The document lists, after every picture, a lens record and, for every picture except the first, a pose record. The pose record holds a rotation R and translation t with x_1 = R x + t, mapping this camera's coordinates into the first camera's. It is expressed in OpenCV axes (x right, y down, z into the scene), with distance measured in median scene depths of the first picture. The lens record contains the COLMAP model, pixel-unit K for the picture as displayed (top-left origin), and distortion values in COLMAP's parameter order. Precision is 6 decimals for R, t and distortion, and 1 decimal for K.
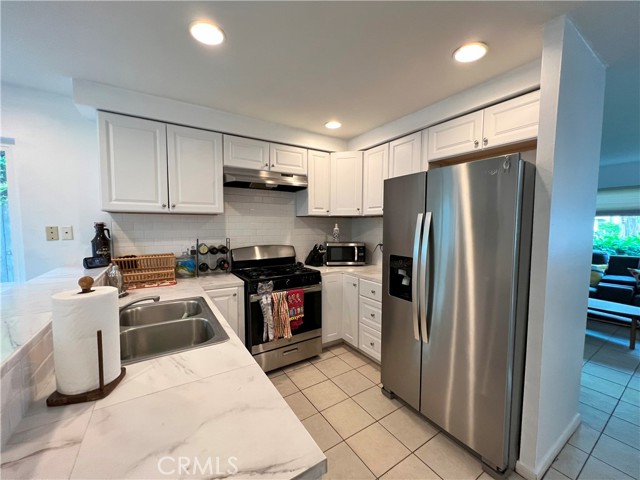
lens RADIAL K [[256.4, 0, 320.0], [0, 256.4, 240.0], [0, 0, 1]] dist [-0.000282, -0.000395]
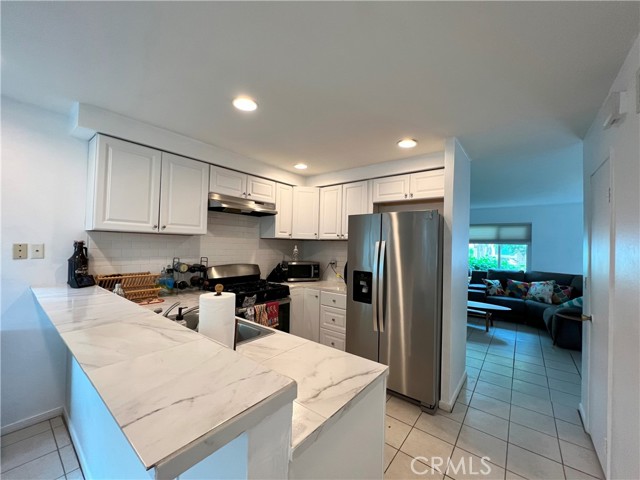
lens RADIAL K [[256.4, 0, 320.0], [0, 256.4, 240.0], [0, 0, 1]] dist [-0.000282, -0.000395]
pose [[0.946547, 0.027129, 0.321424, -0.274579], [-0.002630, 0.997073, -0.076411, 0.000745], [-0.322556, 0.071482, 0.943848, -0.191622]]
